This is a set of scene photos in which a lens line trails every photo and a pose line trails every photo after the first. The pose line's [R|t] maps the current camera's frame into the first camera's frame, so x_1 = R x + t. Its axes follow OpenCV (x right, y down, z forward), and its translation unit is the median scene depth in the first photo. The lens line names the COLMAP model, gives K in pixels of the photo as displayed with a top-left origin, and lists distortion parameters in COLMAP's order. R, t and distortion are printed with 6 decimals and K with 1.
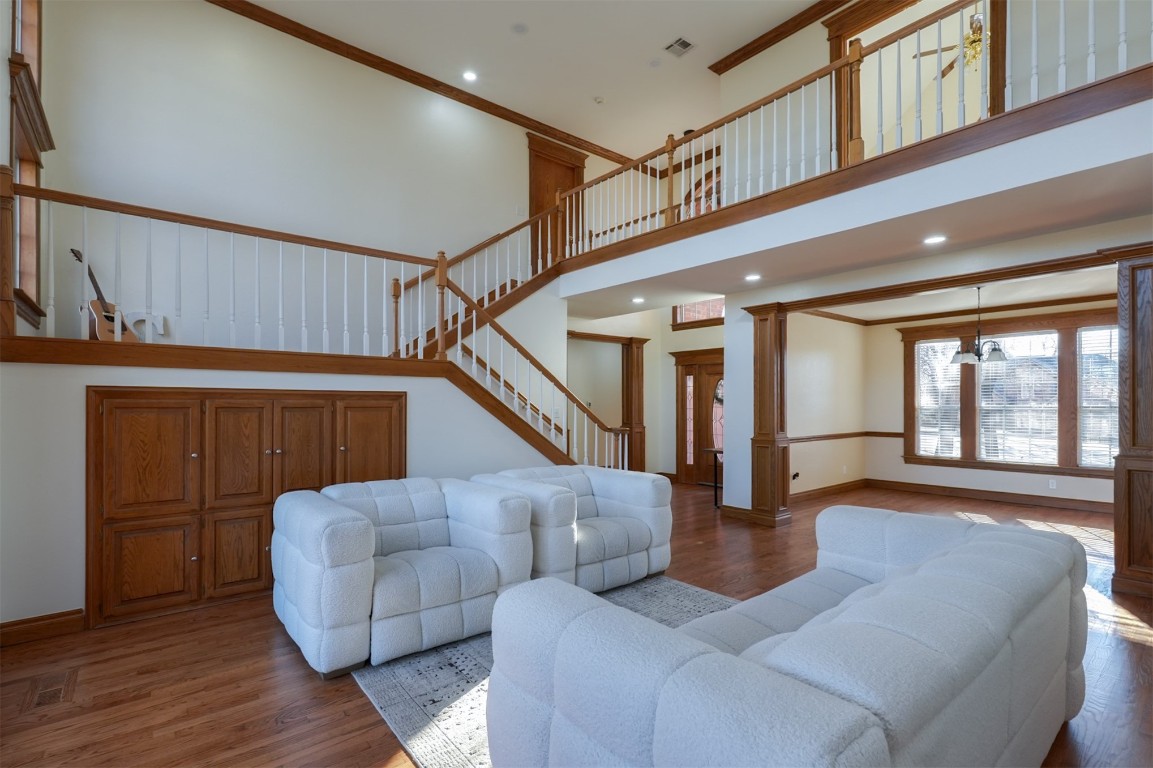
lens RADIAL K [[528.2, 0, 586.2], [0, 528.2, 403.2], [0, 0, 1]] dist [-0.006780, -0.000441]
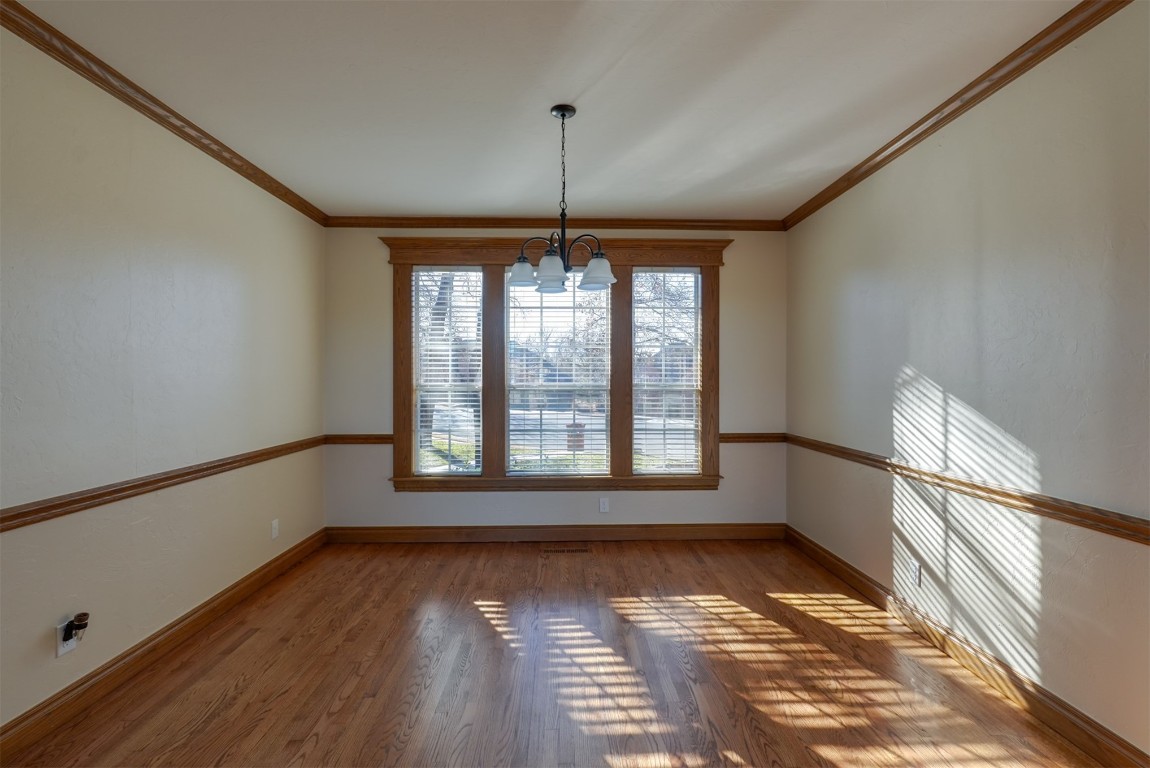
lens RADIAL K [[526.9, 0, 576.4], [0, 526.9, 382.6], [0, 0, 1]] dist [-0.006780, -0.000441]
pose [[0.608931, 0.001597, 0.793221, 0.295832], [0.001939, 0.999992, -0.003502, 0.005237], [-0.793220, 0.003670, 0.608924, 0.533123]]
